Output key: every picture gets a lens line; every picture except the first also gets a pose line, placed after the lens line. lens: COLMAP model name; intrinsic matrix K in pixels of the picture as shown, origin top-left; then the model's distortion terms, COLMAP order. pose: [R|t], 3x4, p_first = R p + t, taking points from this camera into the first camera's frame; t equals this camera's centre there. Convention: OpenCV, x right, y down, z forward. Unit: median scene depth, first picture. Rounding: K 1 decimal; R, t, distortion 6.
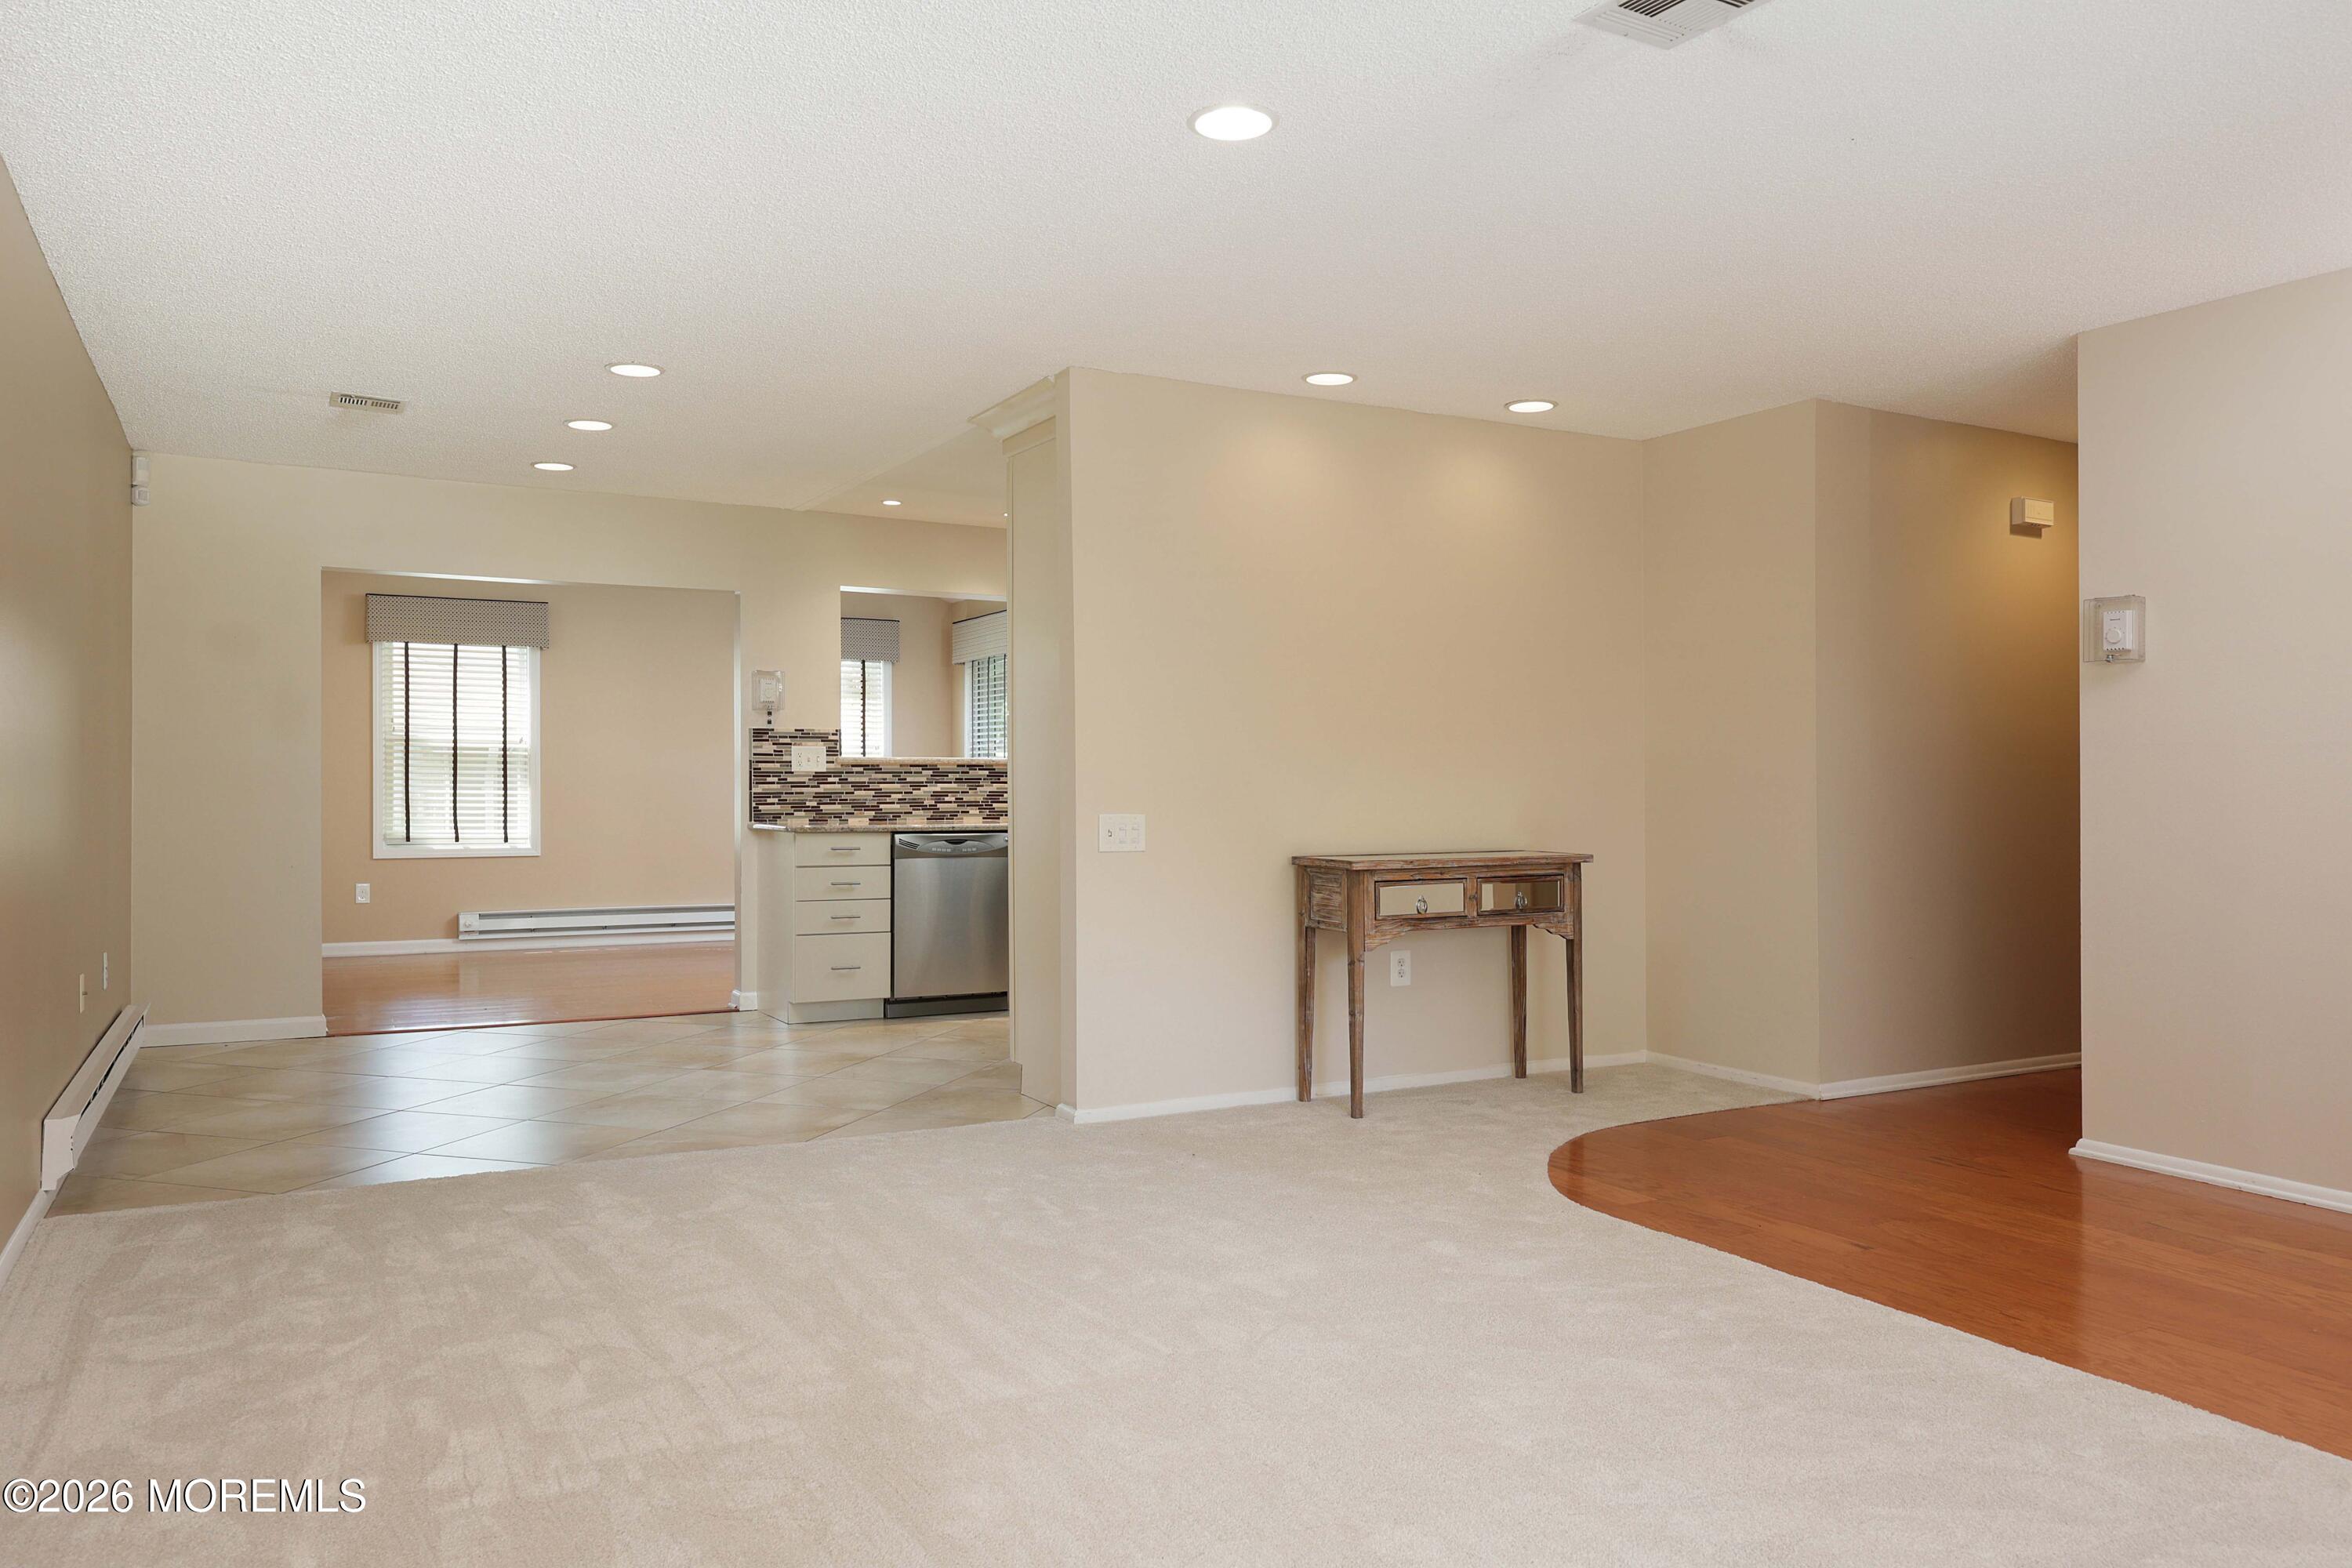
lens RADIAL K [[1627.7, 0, 1136.2], [0, 1627.7, 794.0], [0, 0, 1]] dist [0.012269, 0.000391]
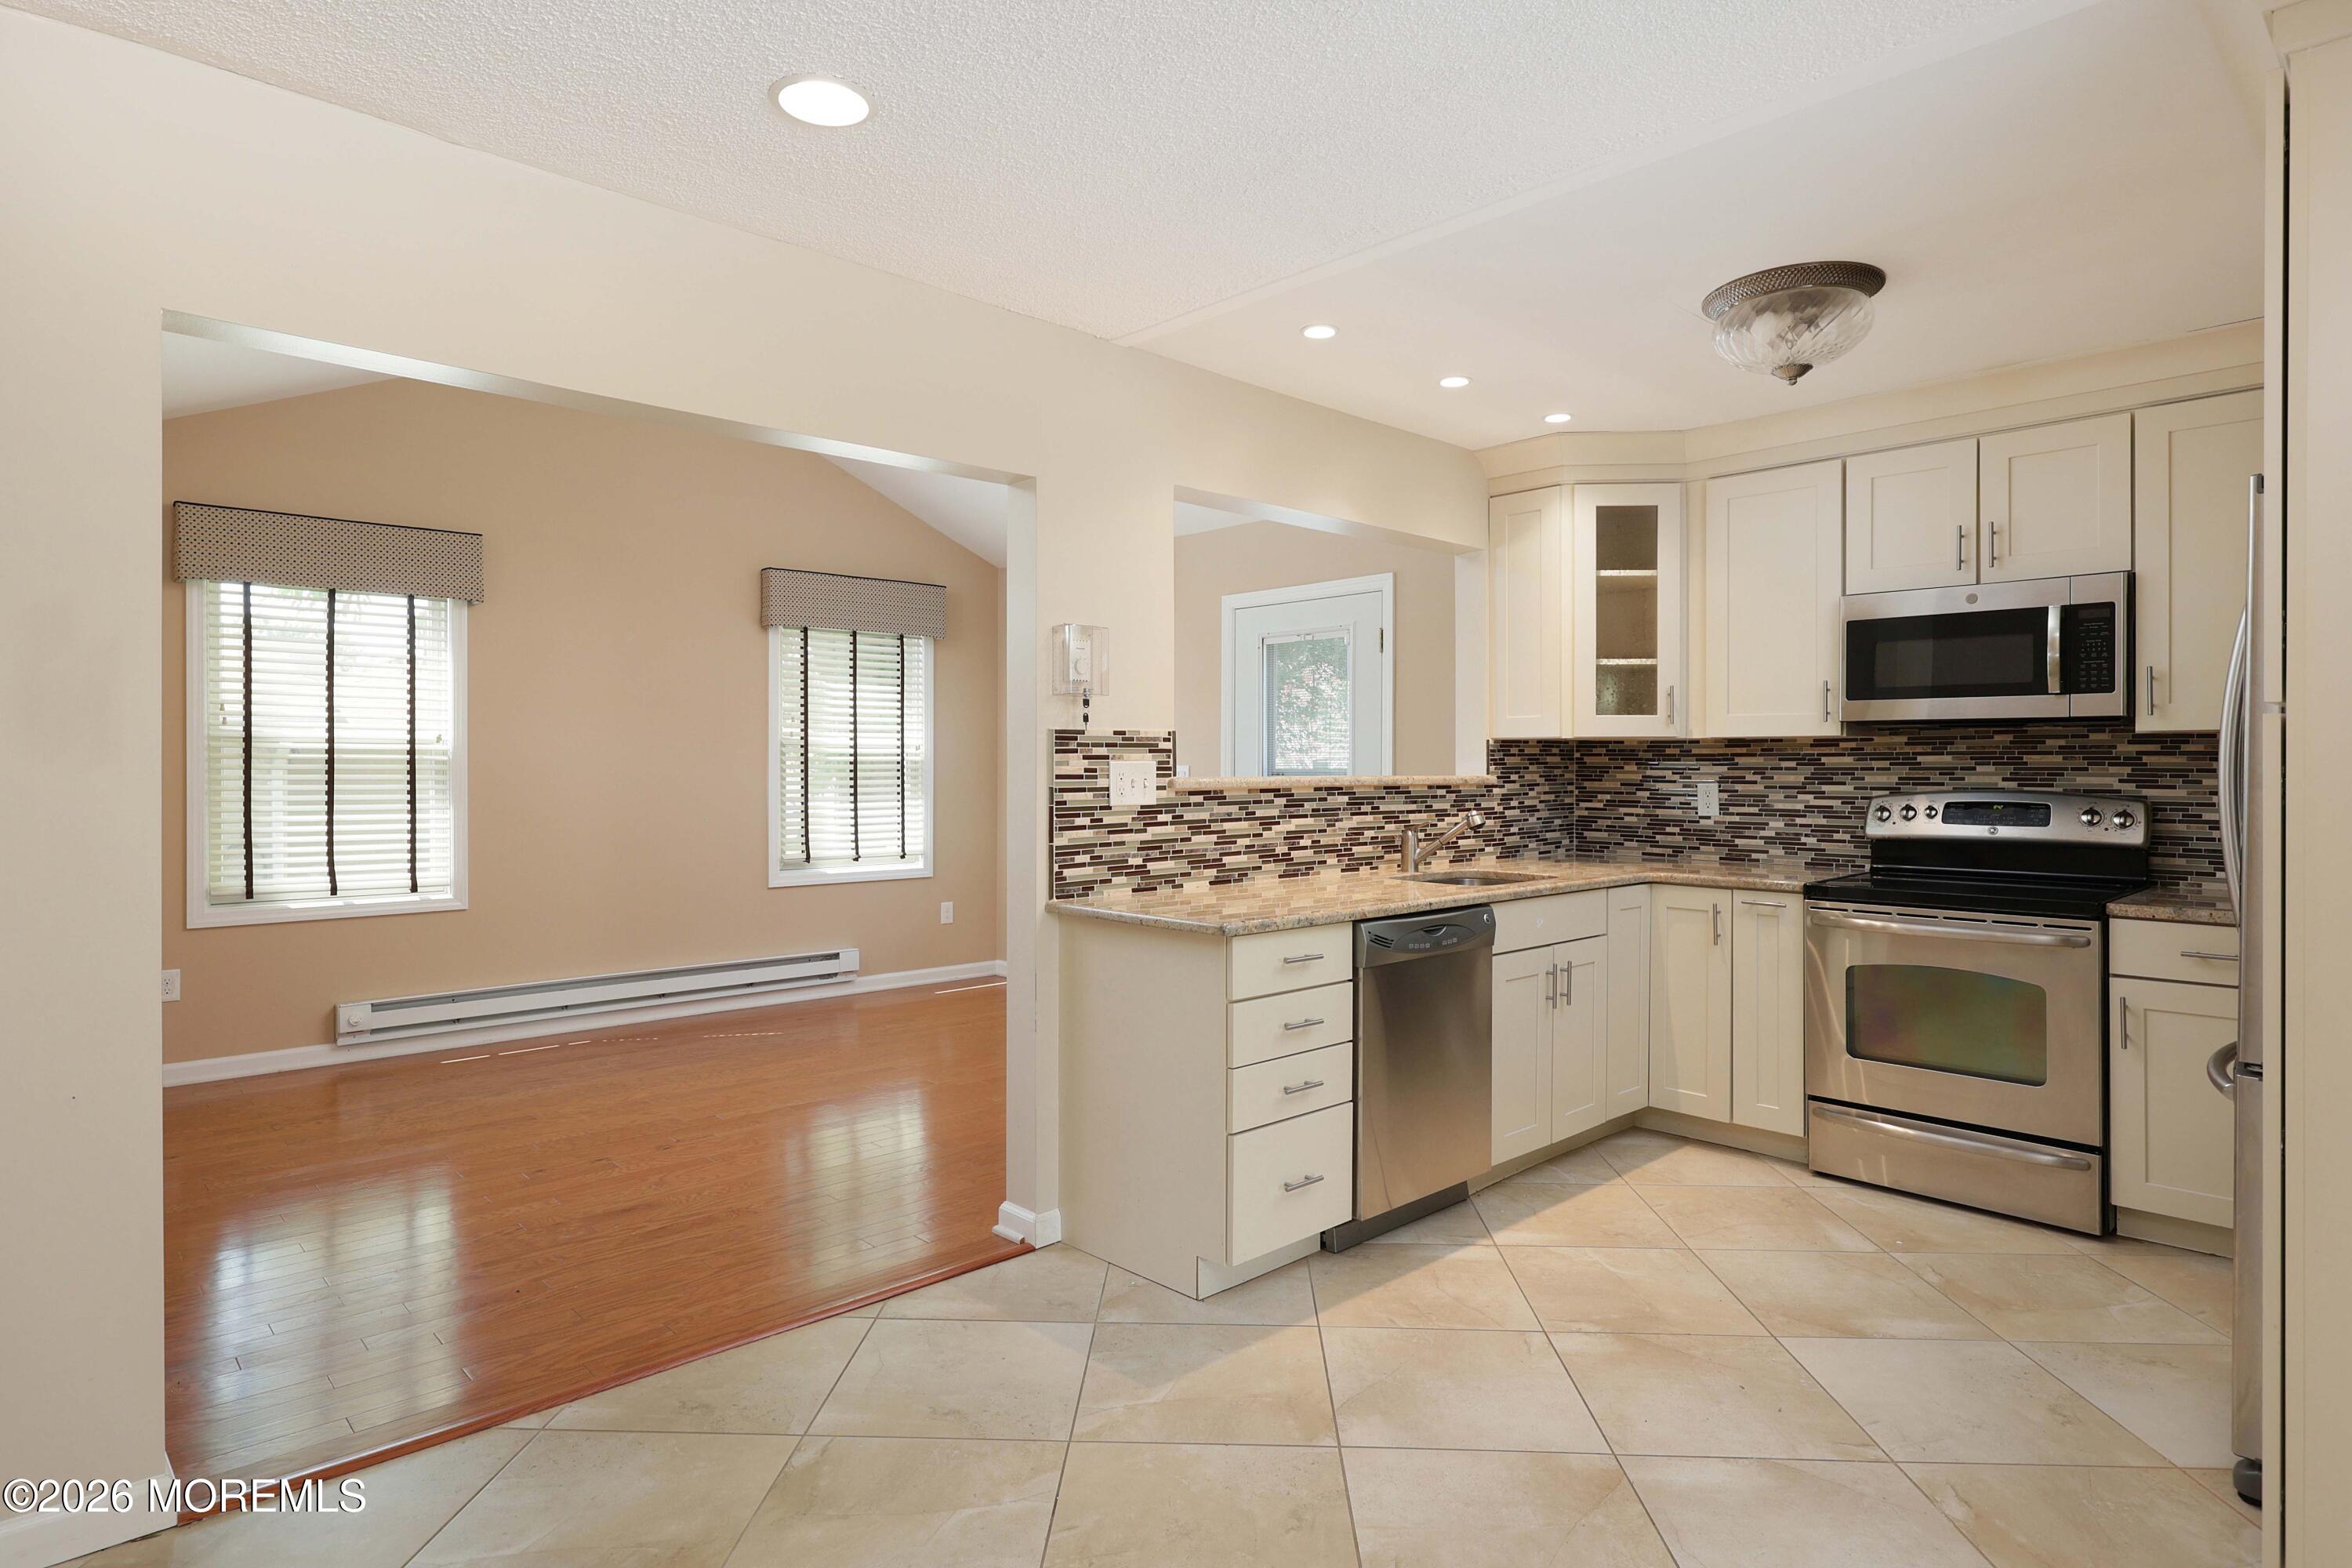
lens RADIAL K [[1286.2, 0, 1192.9], [0, 1286.2, 767.9], [0, 0, 1]] dist [-0.007177, 0.005826]
pose [[0.963342, -0.002208, 0.268268, -0.295378], [0.002896, 0.999993, -0.002168, -0.025257], [-0.268262, 0.002865, 0.963342, 0.548861]]
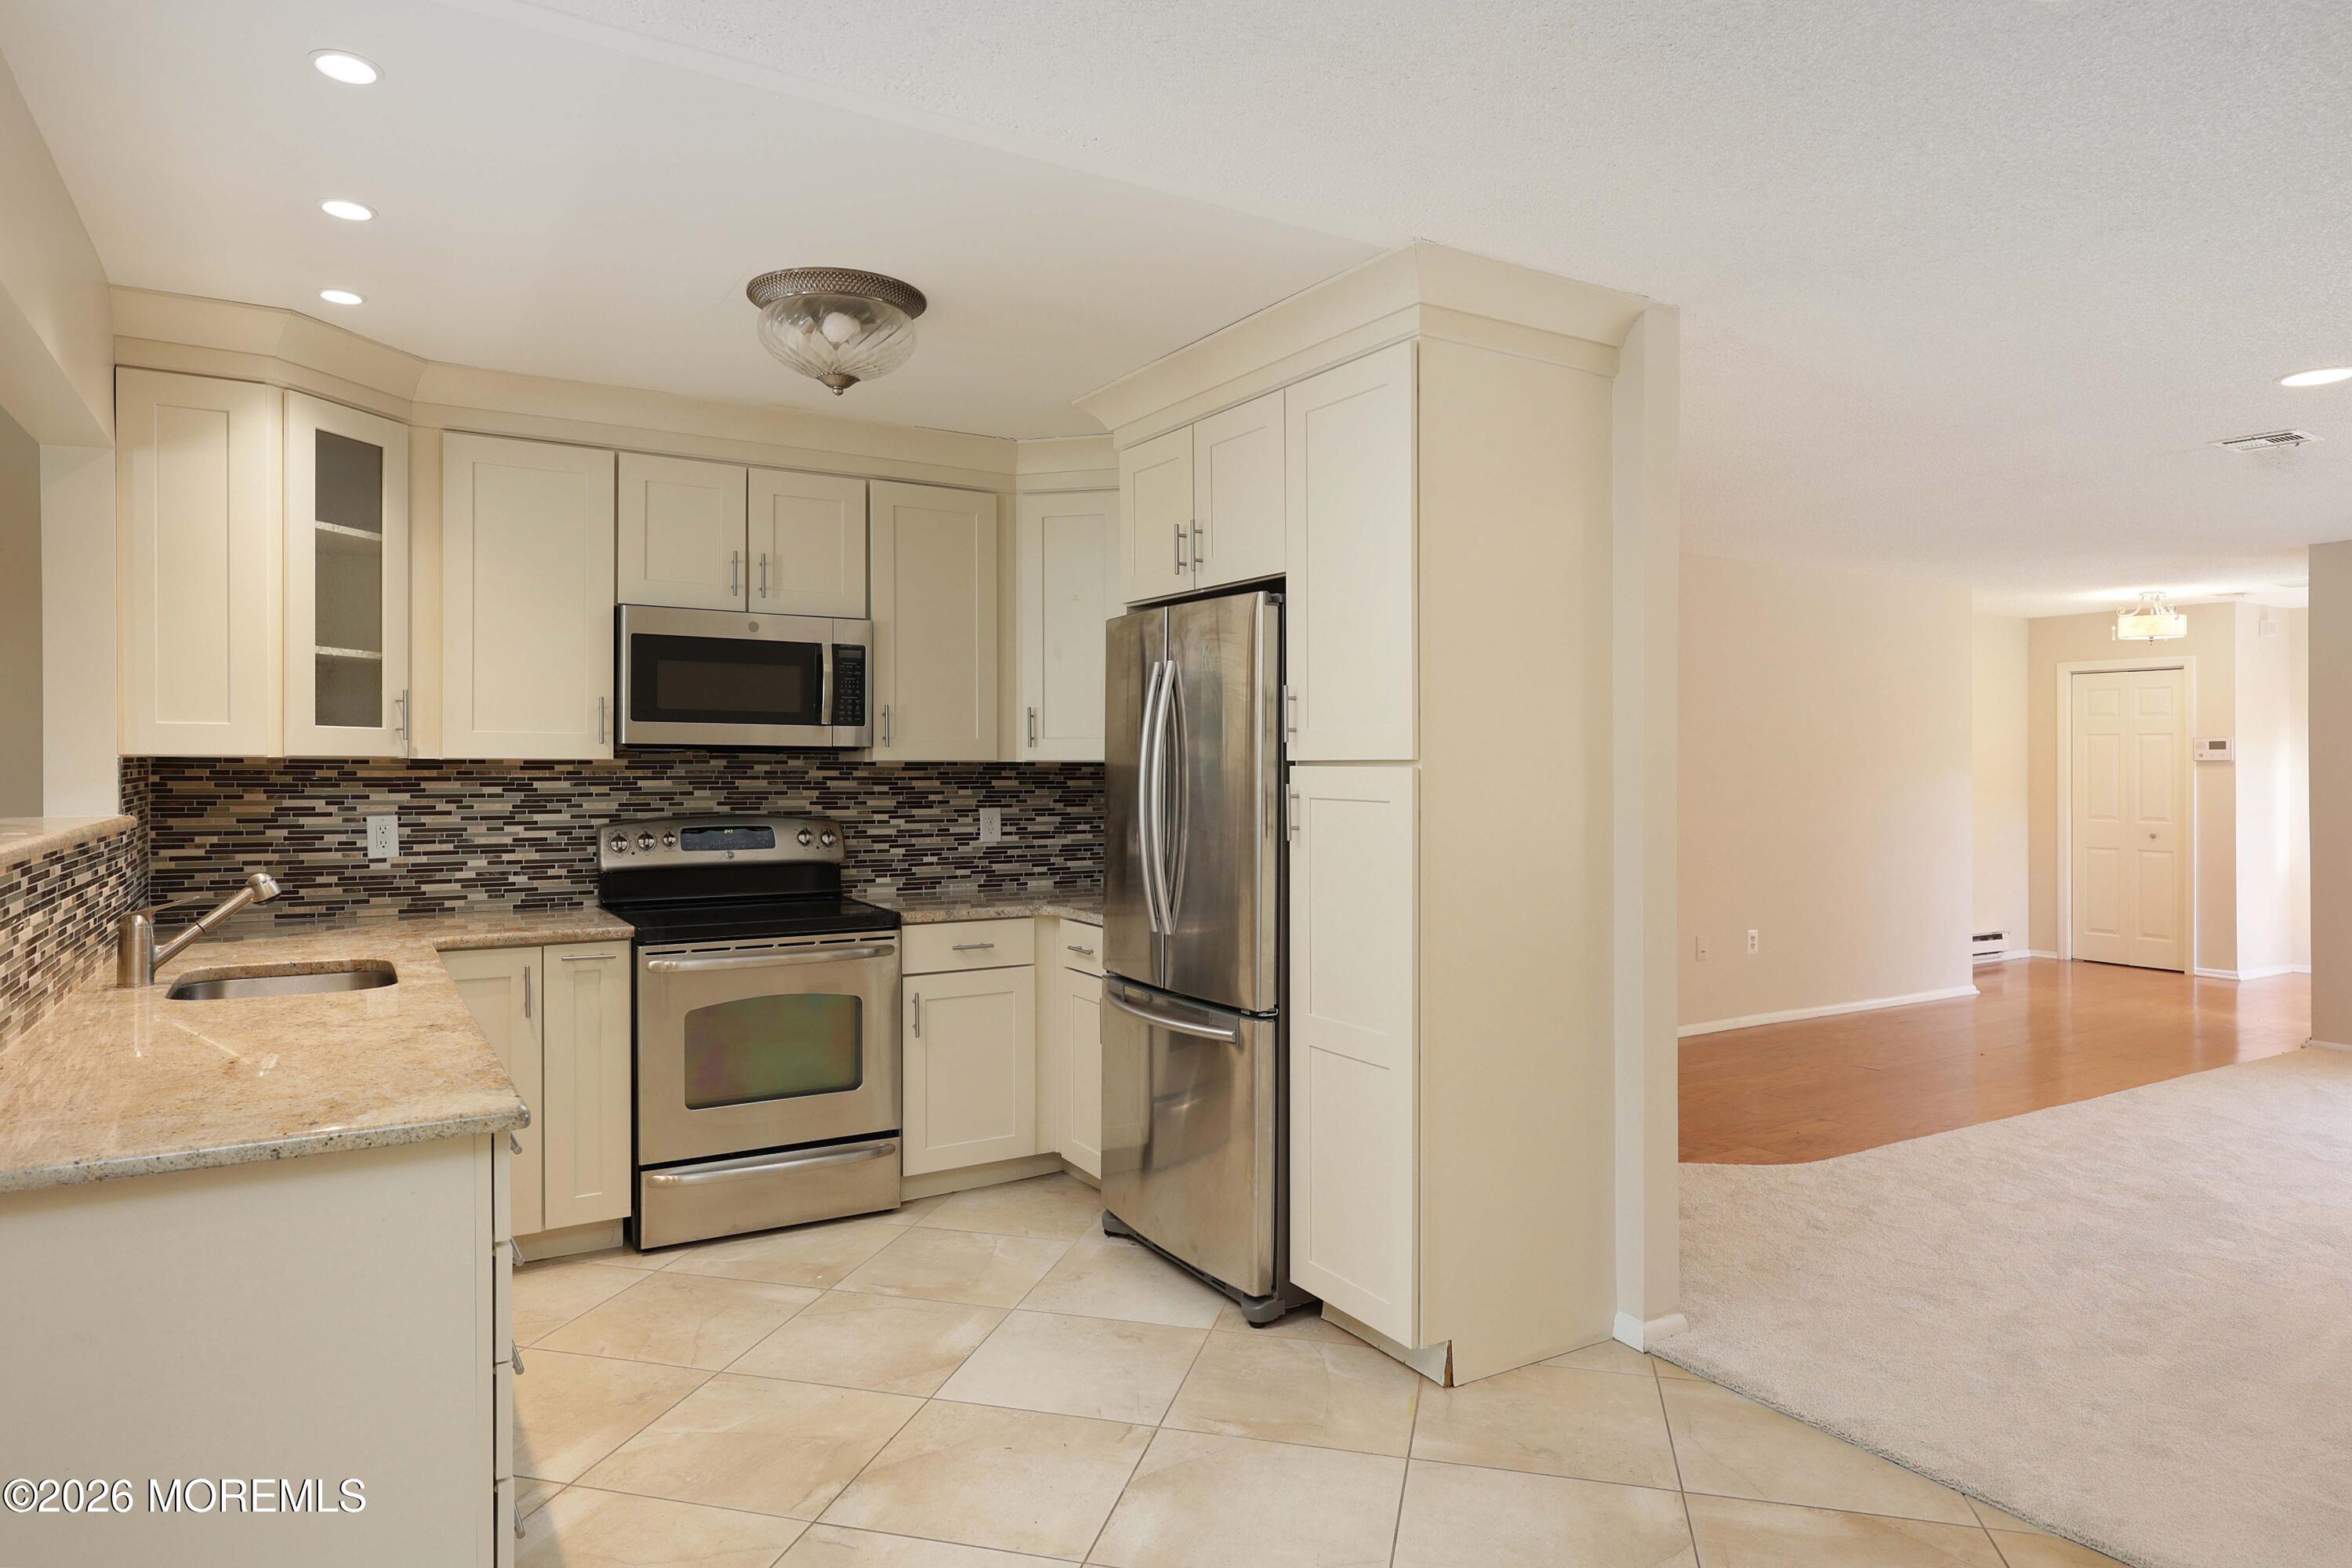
lens RADIAL K [[1367.8, 0, 1187.9], [0, 1367.8, 769.6], [0, 0, 1]] dist [0.001650, -0.001161]
pose [[-0.057653, -0.002000, 0.998335, -0.412568], [0.003800, 0.999990, 0.002223, -0.035458], [-0.998329, 0.003922, -0.057645, 0.803711]]
